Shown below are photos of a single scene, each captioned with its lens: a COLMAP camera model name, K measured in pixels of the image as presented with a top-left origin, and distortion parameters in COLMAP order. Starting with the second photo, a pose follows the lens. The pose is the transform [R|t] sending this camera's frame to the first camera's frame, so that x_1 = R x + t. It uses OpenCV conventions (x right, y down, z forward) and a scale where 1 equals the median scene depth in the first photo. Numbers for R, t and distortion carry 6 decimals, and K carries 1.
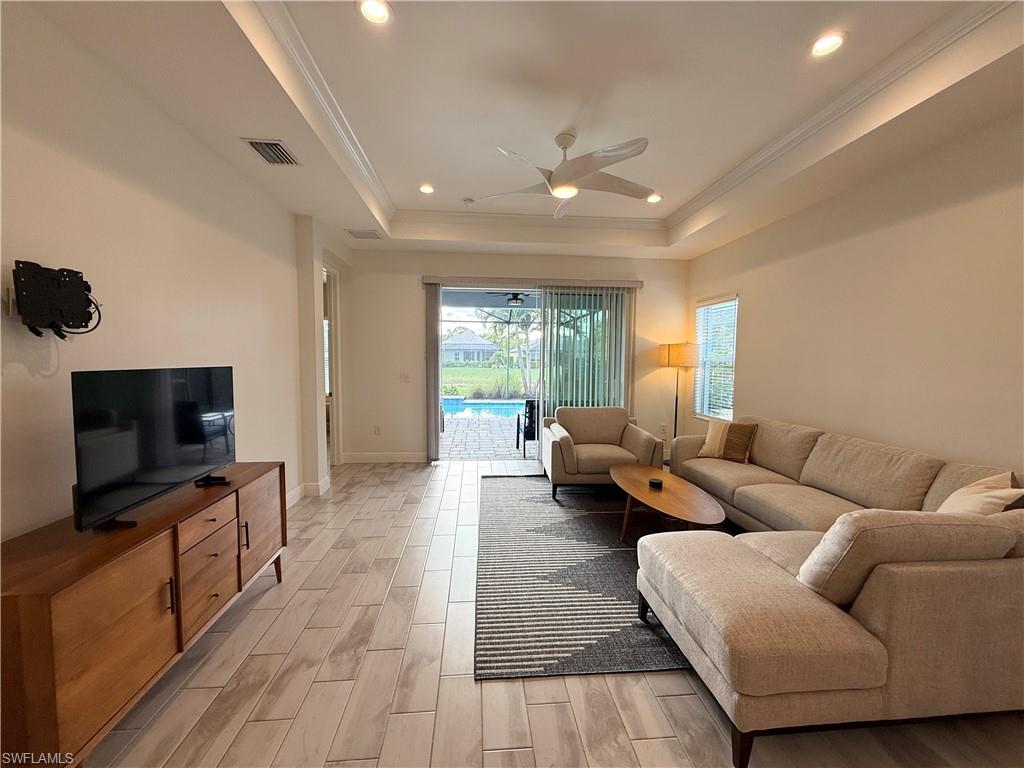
lens RADIAL K [[408.9, 0, 509.8], [0, 408.9, 384.9], [0, 0, 1]] dist [-0.000601, -0.000246]
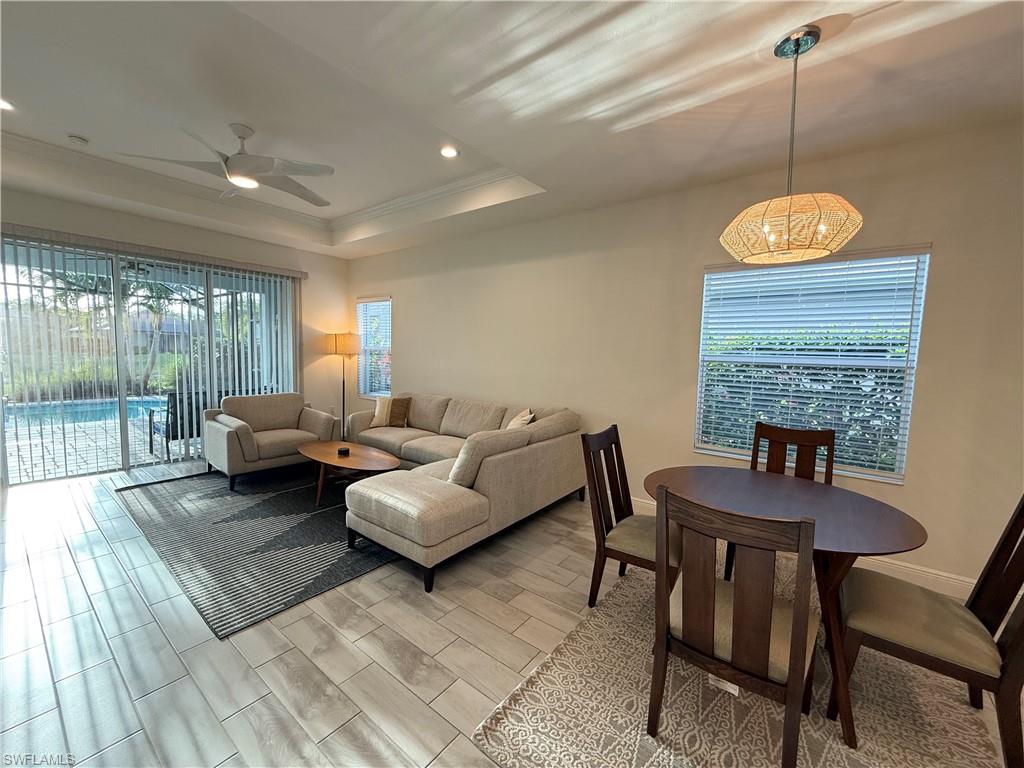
lens RADIAL K [[408.9, 0, 509.8], [0, 408.9, 384.9], [0, 0, 1]] dist [-0.000601, -0.000246]
pose [[0.679229, -0.051304, 0.732131, -0.157264], [0.028303, 0.998643, 0.043721, 0.005523], [-0.733381, -0.008975, 0.679759, -0.152731]]
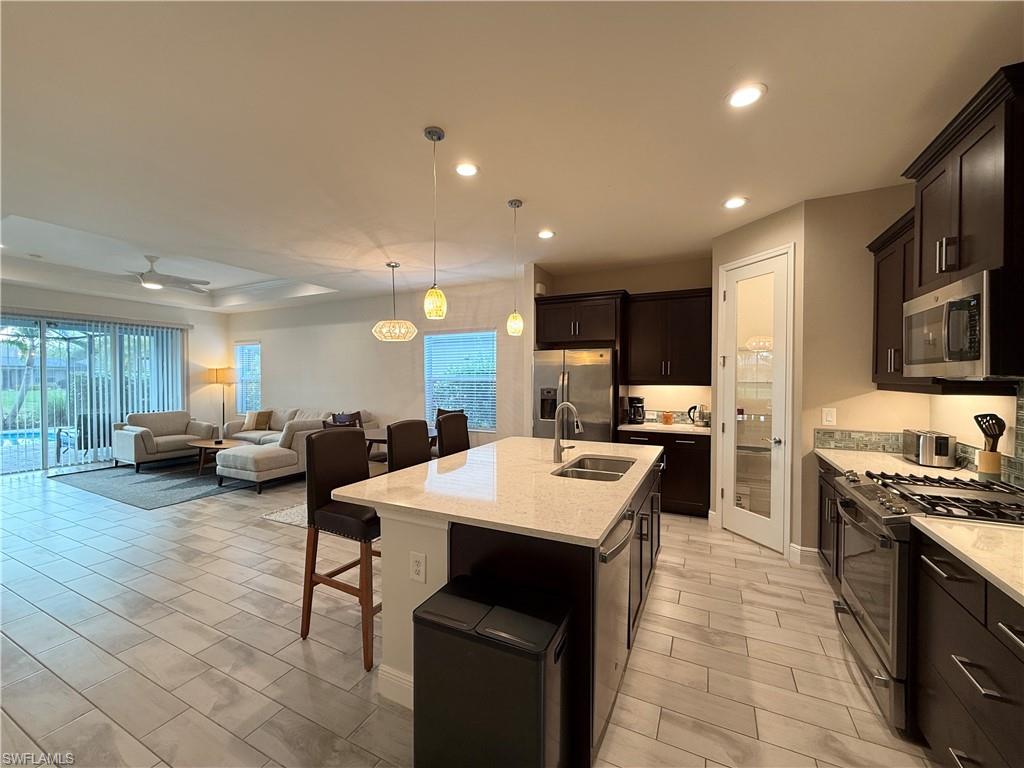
lens RADIAL K [[408.9, 0, 509.8], [0, 408.9, 384.9], [0, 0, 1]] dist [-0.000601, -0.000246]
pose [[0.519332, -0.024007, 0.854235, -0.500316], [0.061209, 0.998083, -0.009163, 0.061408], [-0.852378, 0.057045, 0.519806, -1.048715]]
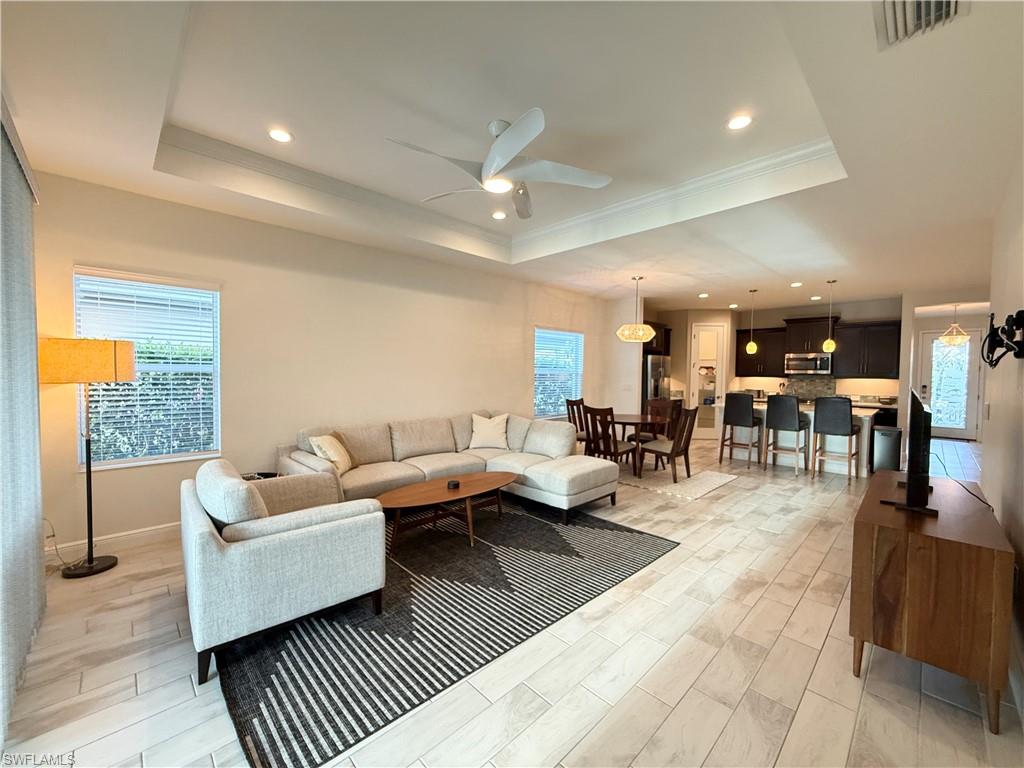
lens RADIAL K [[408.9, 0, 509.8], [0, 408.9, 384.9], [0, 0, 1]] dist [-0.000601, -0.000246]
pose [[-0.630987, -0.043355, 0.774581, -0.494490], [0.034514, 0.995880, 0.083856, -0.096519], [-0.775025, 0.079646, -0.626891, 1.326439]]
